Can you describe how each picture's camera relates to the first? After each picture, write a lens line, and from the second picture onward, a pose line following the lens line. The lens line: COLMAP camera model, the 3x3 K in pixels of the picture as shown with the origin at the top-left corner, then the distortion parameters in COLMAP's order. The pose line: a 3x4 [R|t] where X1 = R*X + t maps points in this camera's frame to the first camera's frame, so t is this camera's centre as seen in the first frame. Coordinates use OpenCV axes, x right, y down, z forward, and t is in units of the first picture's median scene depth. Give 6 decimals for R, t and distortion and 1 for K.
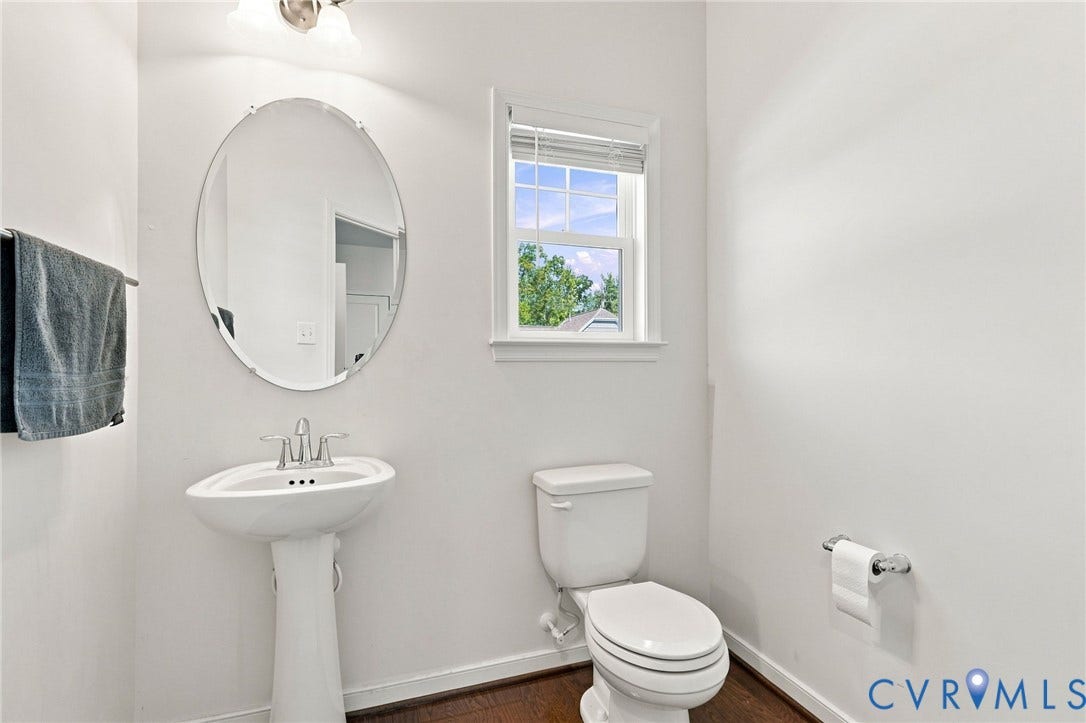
lens RADIAL K [[503.1, 0, 538.8], [0, 503.1, 363.0], [0, 0, 1]] dist [0.000417, -0.001237]
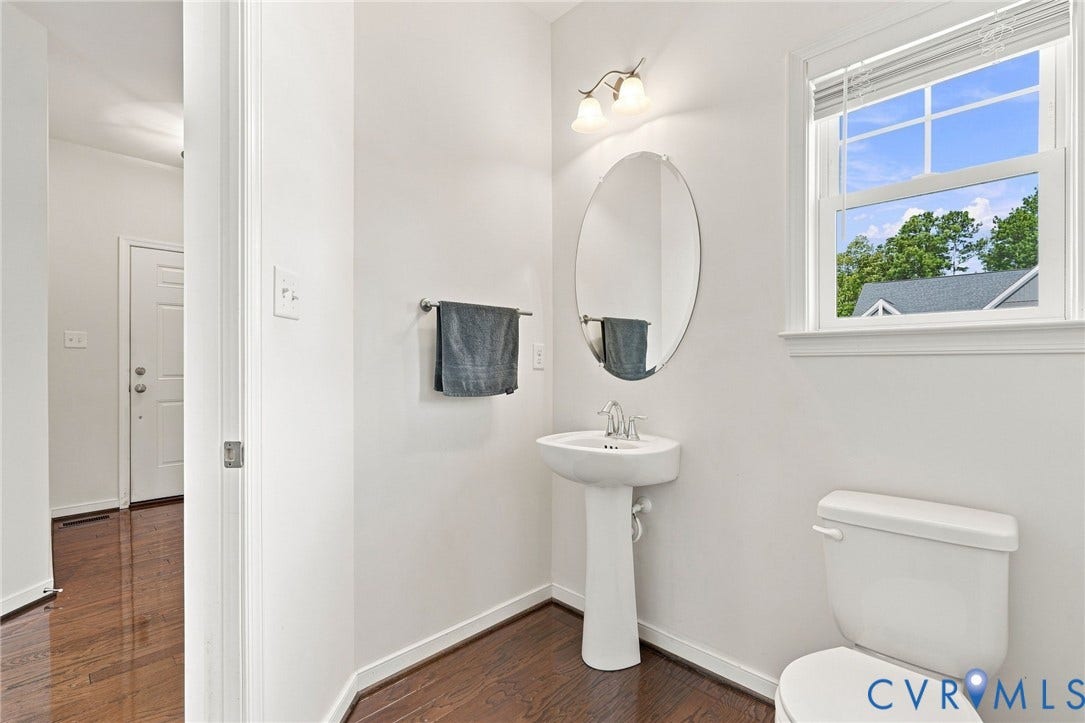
lens RADIAL K [[502.6, 0, 536.4], [0, 502.6, 362.3], [0, 0, 1]] dist [0.000417, -0.001237]
pose [[0.418665, 0.001904, -0.908139, 0.647504], [0.008066, 0.999951, 0.005815, -0.001649], [0.908105, -0.009760, 0.418628, 0.250470]]
